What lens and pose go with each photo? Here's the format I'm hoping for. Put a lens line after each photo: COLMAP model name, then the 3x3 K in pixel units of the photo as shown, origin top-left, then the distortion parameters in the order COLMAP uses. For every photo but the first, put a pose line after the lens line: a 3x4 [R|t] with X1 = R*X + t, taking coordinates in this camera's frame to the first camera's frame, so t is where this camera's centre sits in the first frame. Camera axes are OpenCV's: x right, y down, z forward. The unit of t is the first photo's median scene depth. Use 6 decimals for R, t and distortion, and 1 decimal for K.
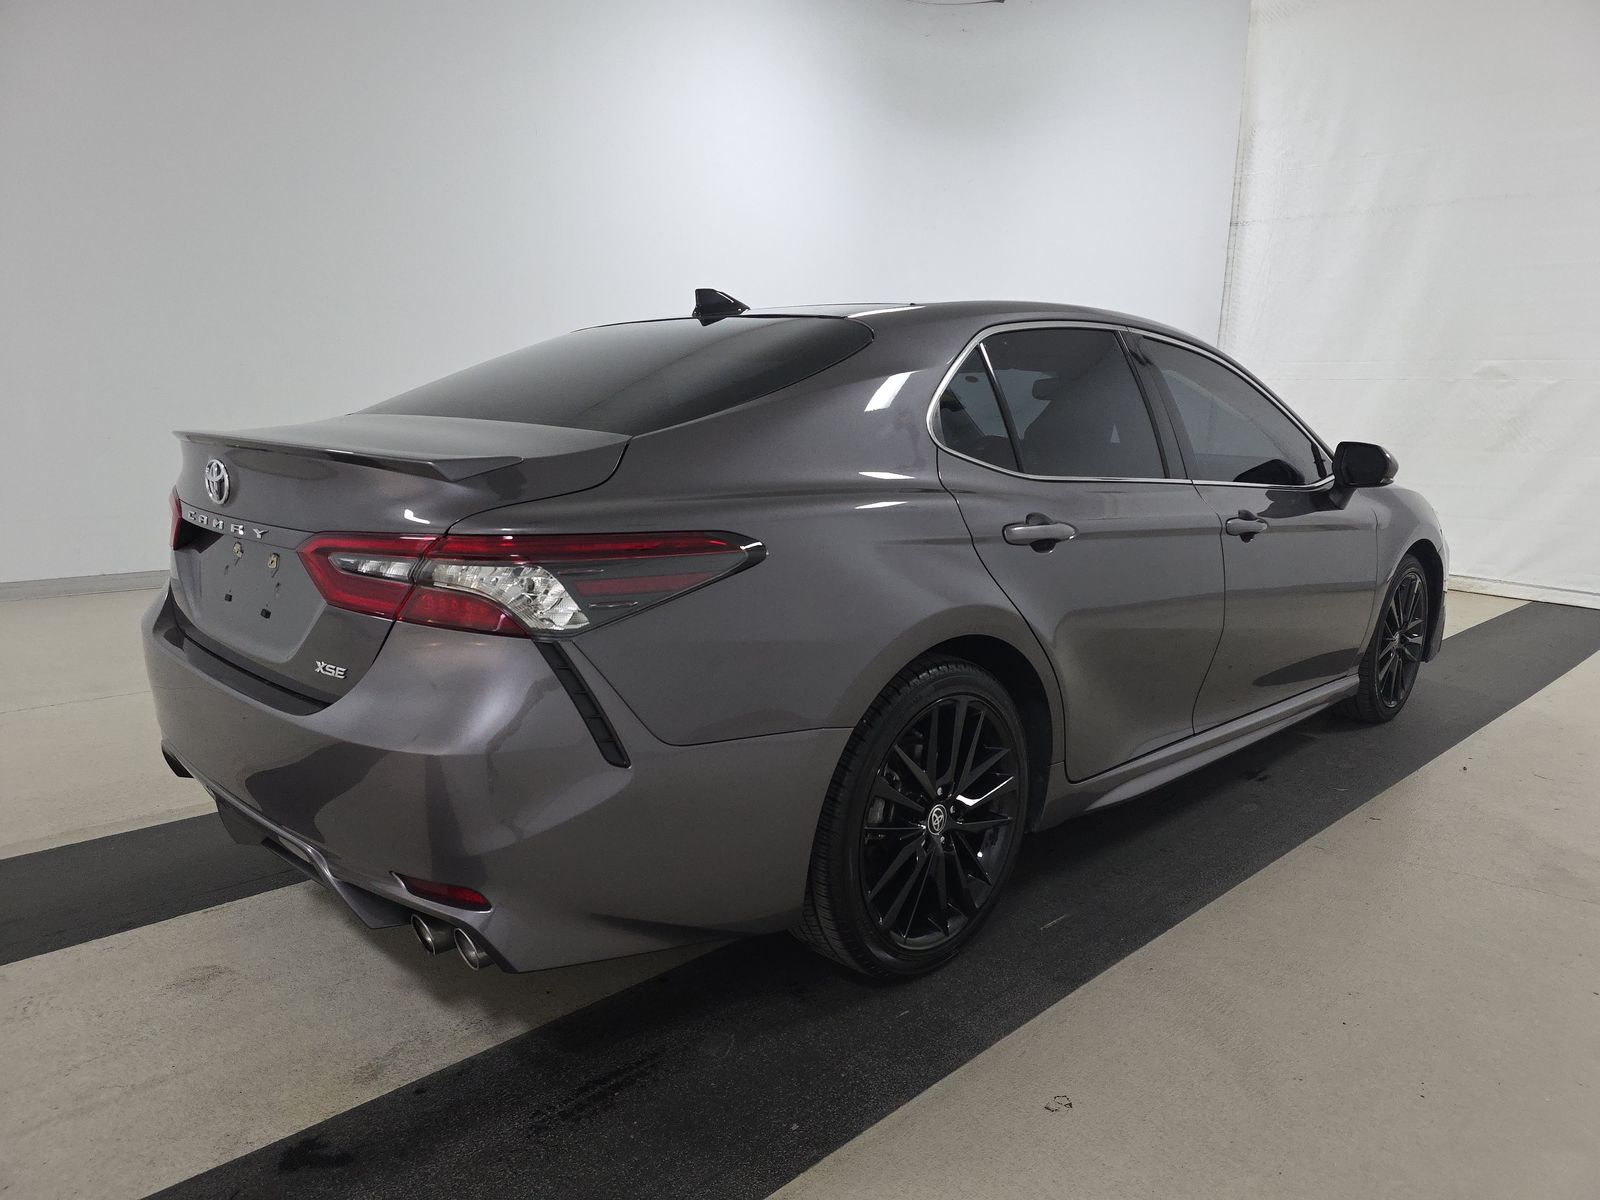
lens RADIAL K [[1084.4, 0, 800.0], [0, 1084.4, 600.0], [0, 0, 1]] dist [-0.004880, -0.002382]
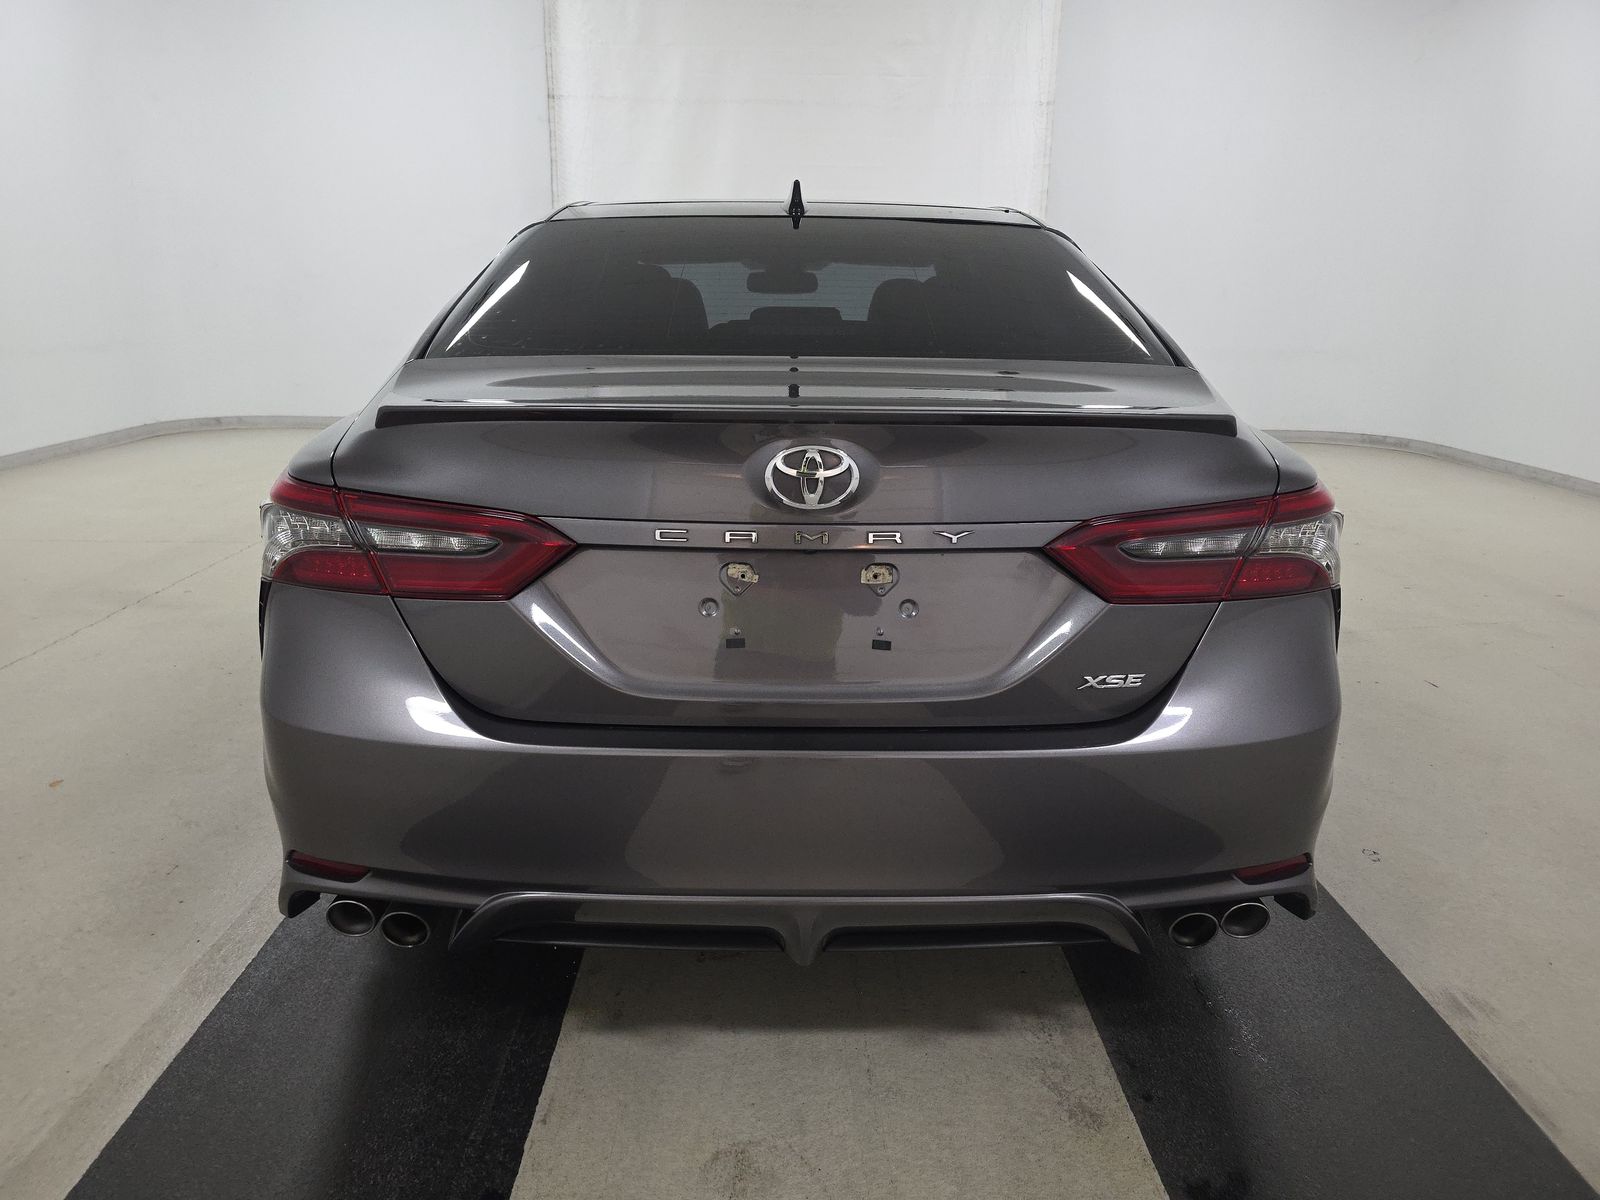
lens RADIAL K [[1095.1, 0, 800.0], [0, 1095.1, 600.0], [0, 0, 1]] dist [-0.004036, -0.003560]
pose [[0.705768, -0.214212, 0.675282, -1.022928], [0.136750, 0.976457, 0.166827, -0.148812], [-0.695120, -0.025397, 0.718445, 0.503878]]
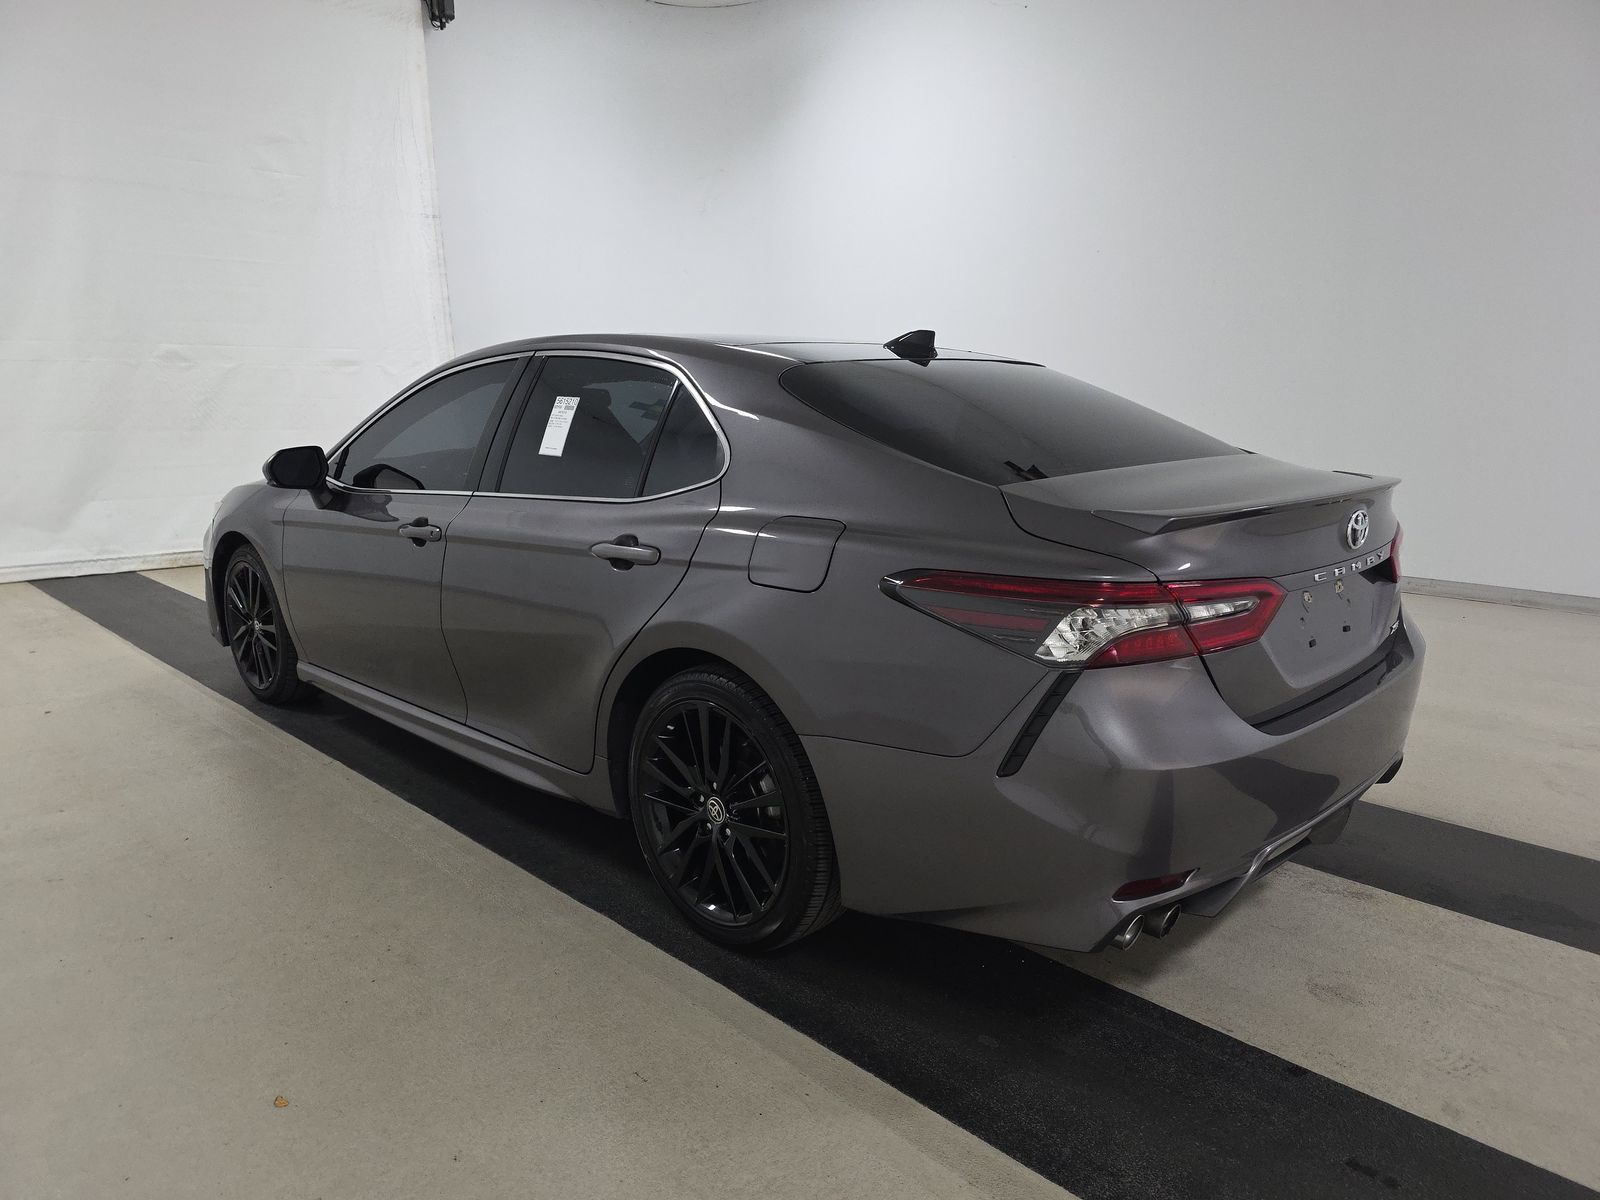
lens RADIAL K [[1095.1, 0, 800.0], [0, 1095.1, 600.0], [0, 0, 1]] dist [-0.004036, -0.003560]
pose [[-0.005353, -0.218034, 0.975926, -1.687948], [0.171422, 0.961294, 0.215705, -0.395193], [-0.985183, 0.168450, 0.032230, 1.562224]]
